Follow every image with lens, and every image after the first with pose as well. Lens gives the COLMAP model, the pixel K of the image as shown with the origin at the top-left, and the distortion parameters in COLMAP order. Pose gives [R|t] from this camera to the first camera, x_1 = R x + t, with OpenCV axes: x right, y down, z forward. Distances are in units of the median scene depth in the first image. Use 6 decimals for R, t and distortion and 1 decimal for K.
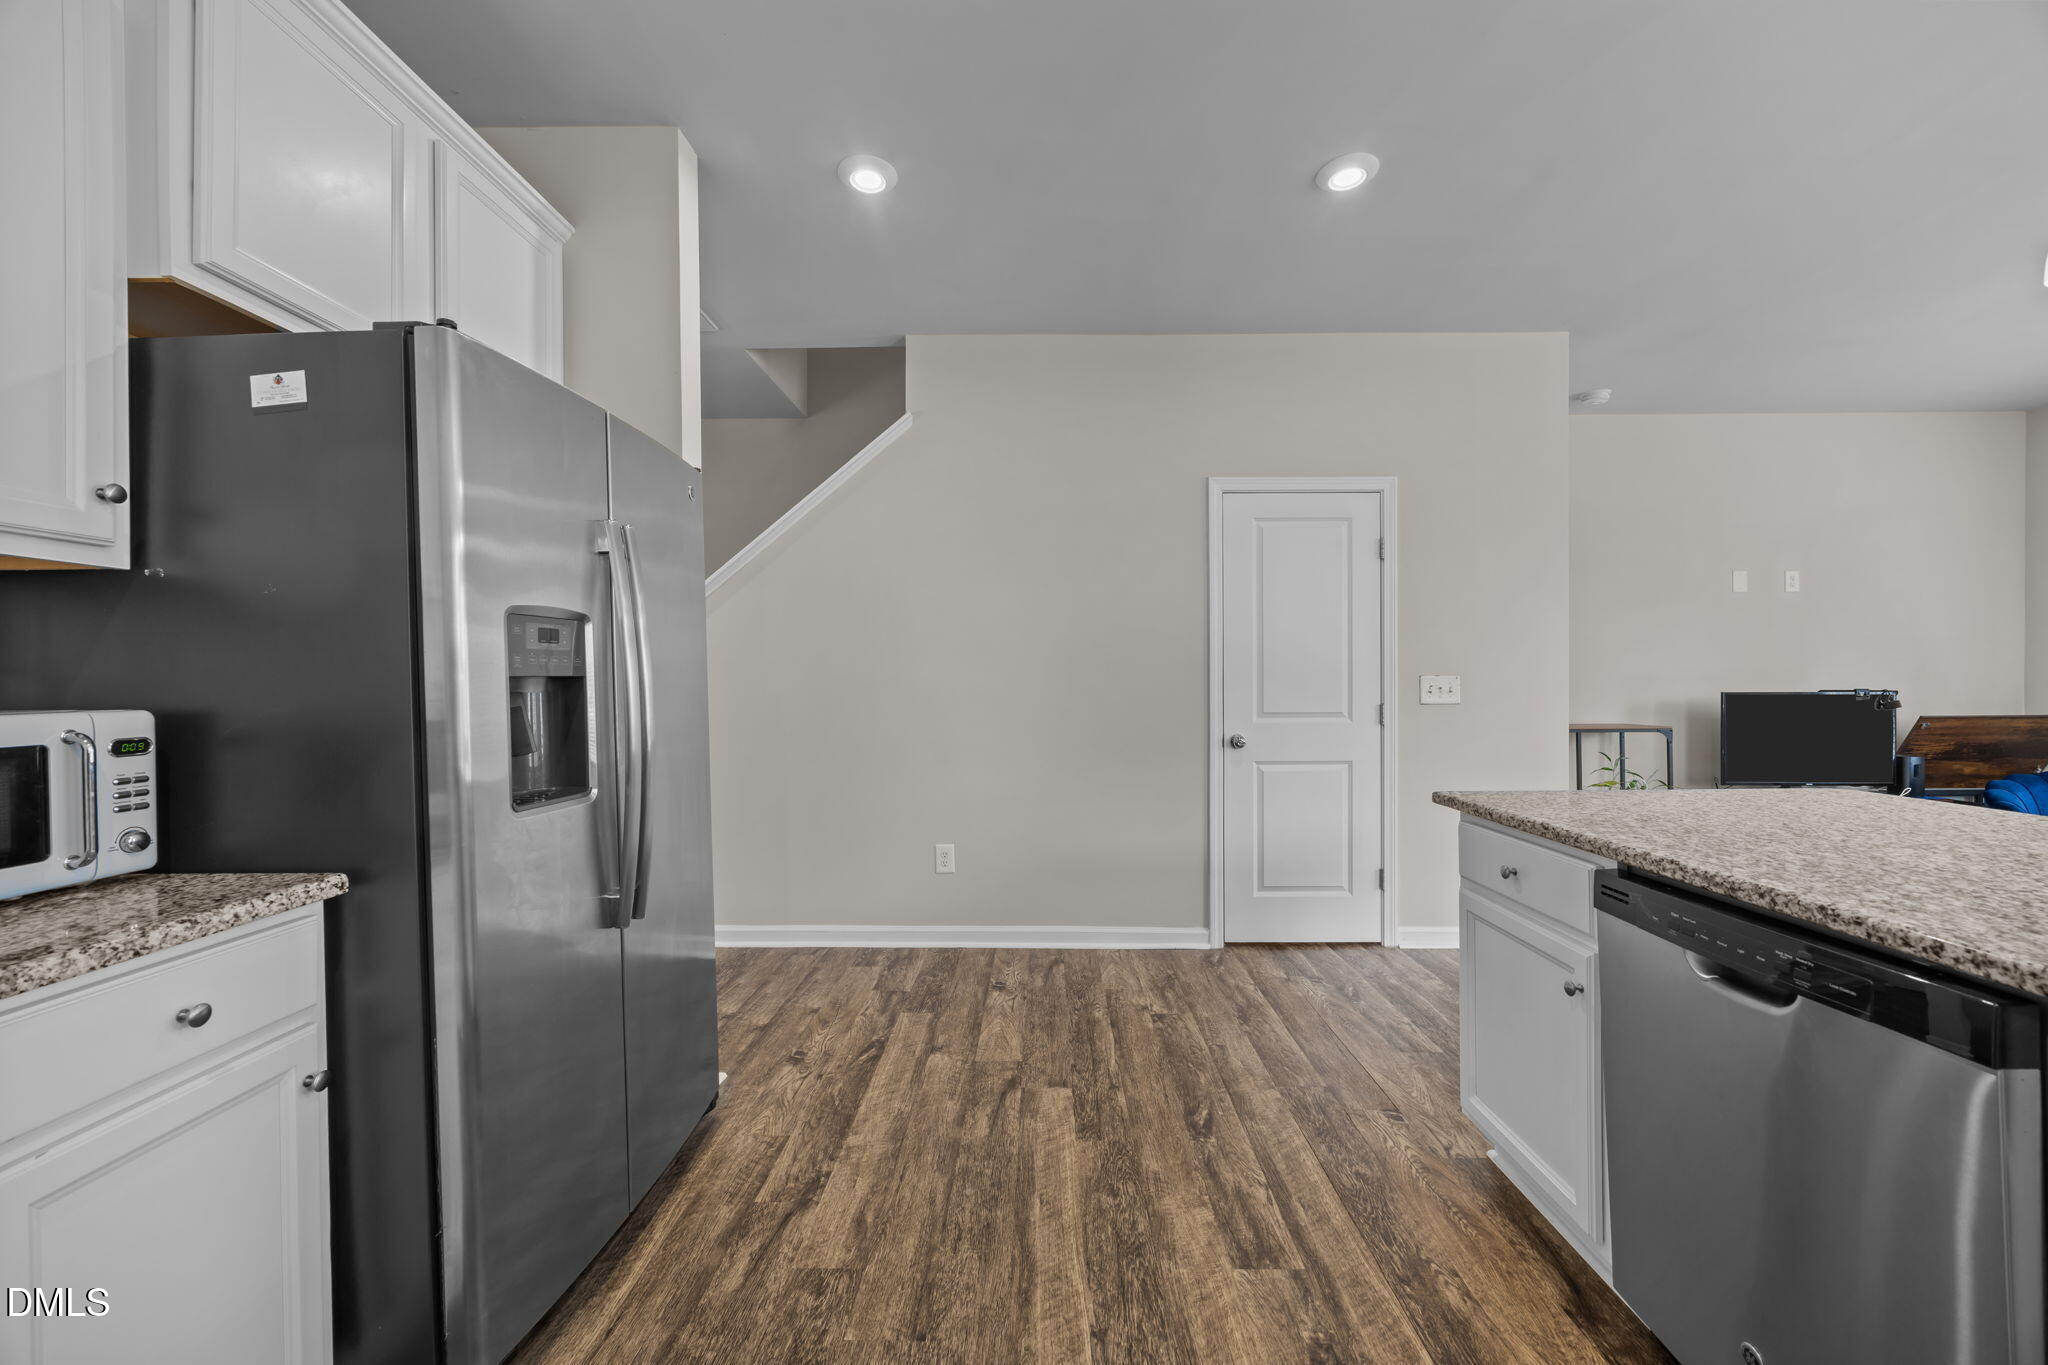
lens RADIAL K [[785.0, 0, 1039.9], [0, 785.0, 684.6], [0, 0, 1]] dist [-0.001247, 0.000364]
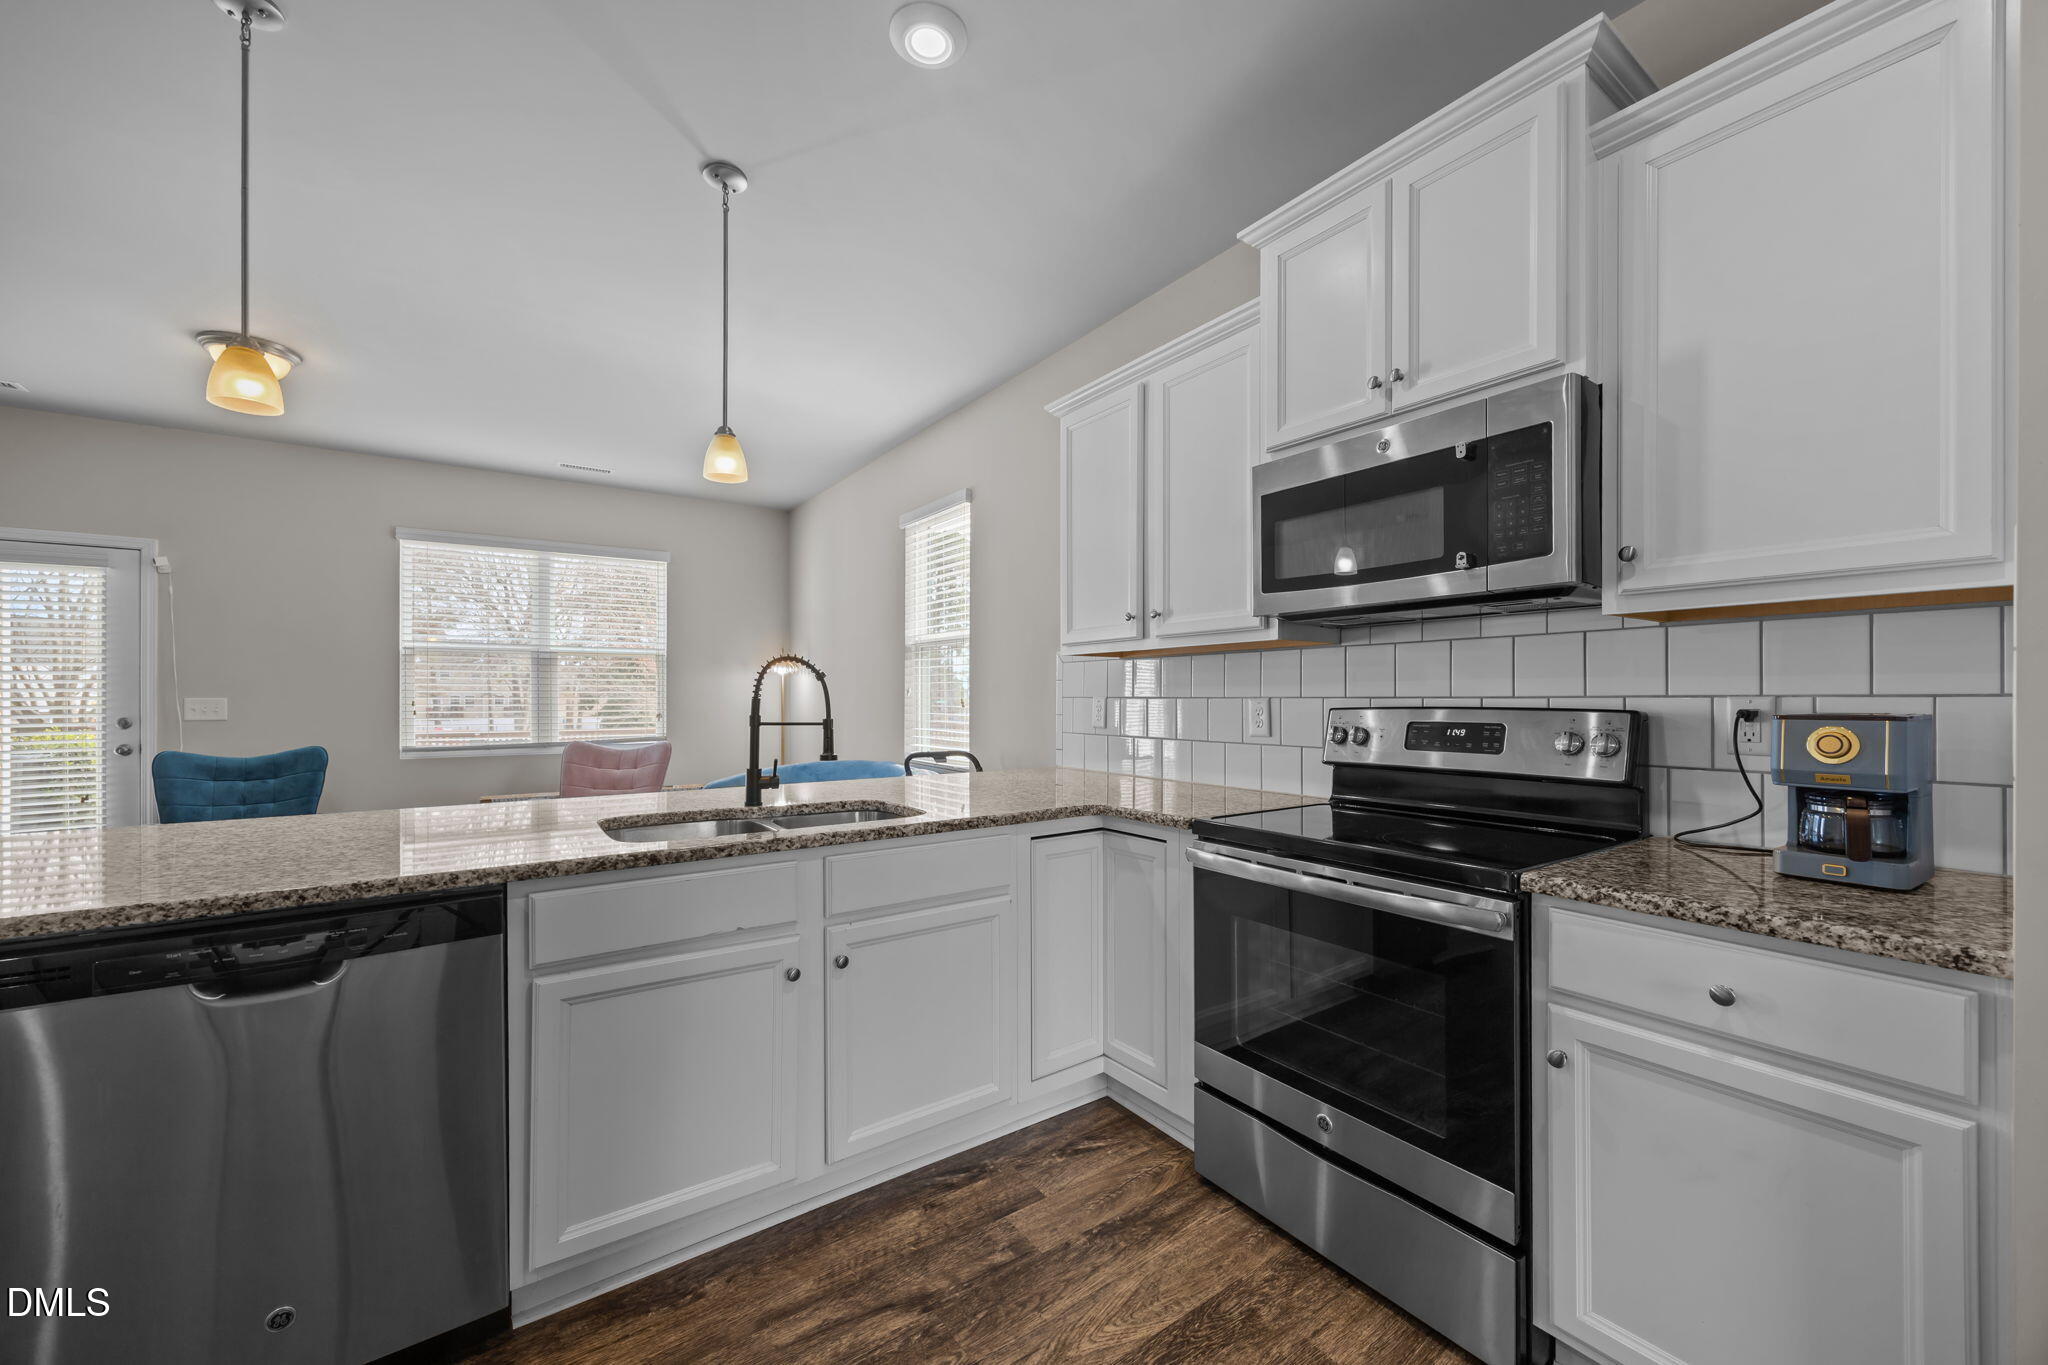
lens RADIAL K [[785.0, 0, 1028.4], [0, 785.0, 694.7], [0, 0, 1]] dist [-0.001247, 0.000364]
pose [[-0.579018, 0.008872, 0.815266, -0.425916], [0.010072, 0.999942, -0.003729, -0.006871], [-0.815252, 0.006052, -0.579074, 0.524702]]
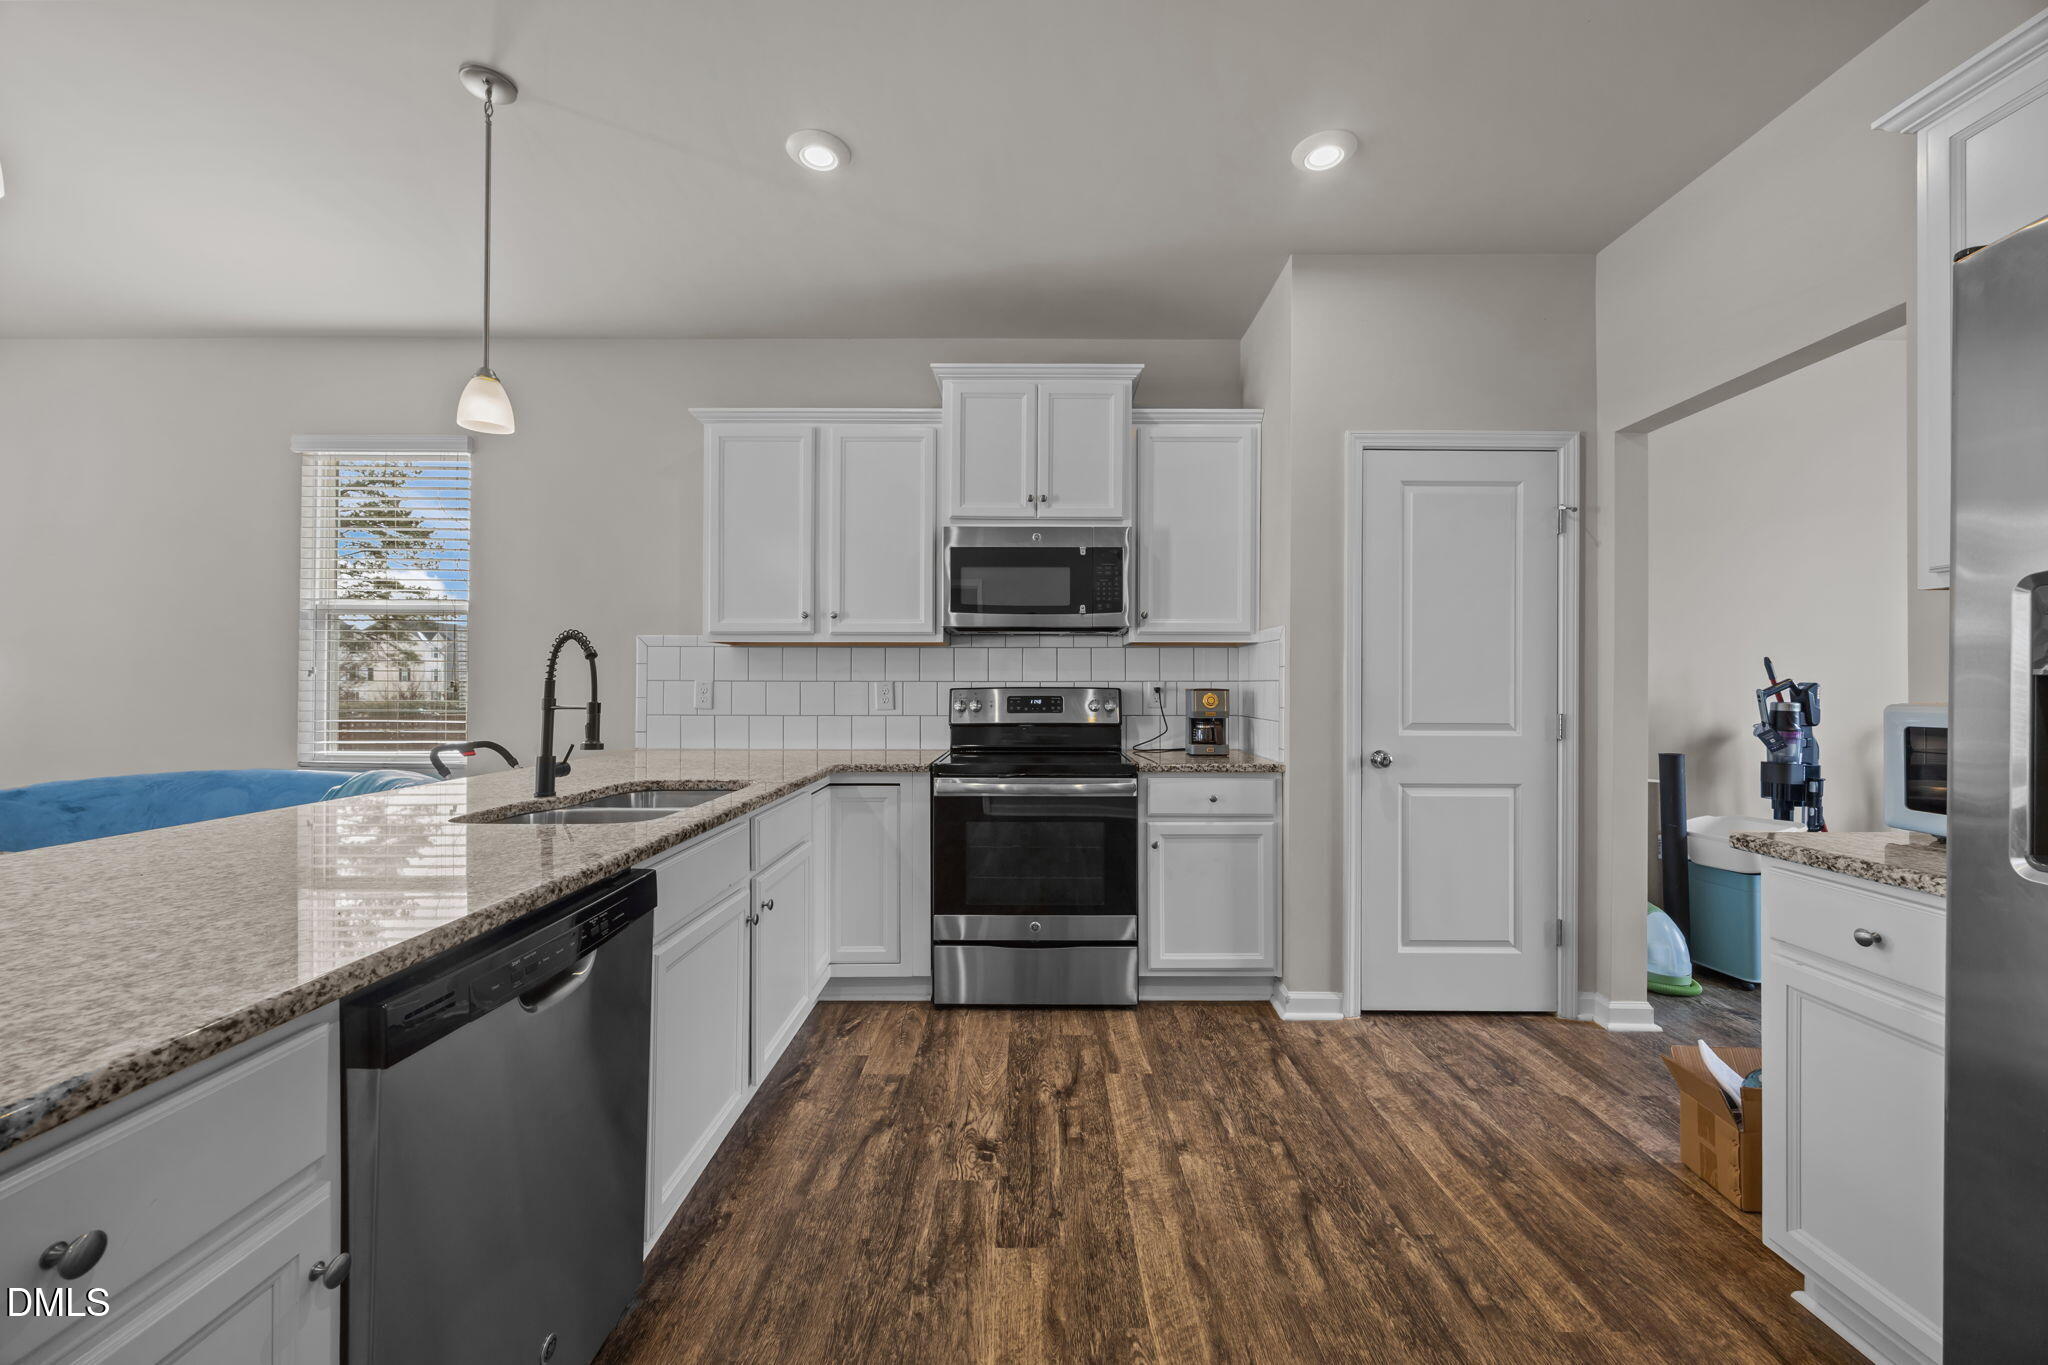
lens RADIAL K [[785.0, 0, 1032.2], [0, 785.0, 678.4], [0, 0, 1]] dist [-0.001247, 0.000364]
pose [[-0.999991, 0.004197, -0.000250, 0.185874], [0.004197, 0.999991, -0.000051, -0.009056], [0.000250, -0.000052, -1.000000, 1.380551]]
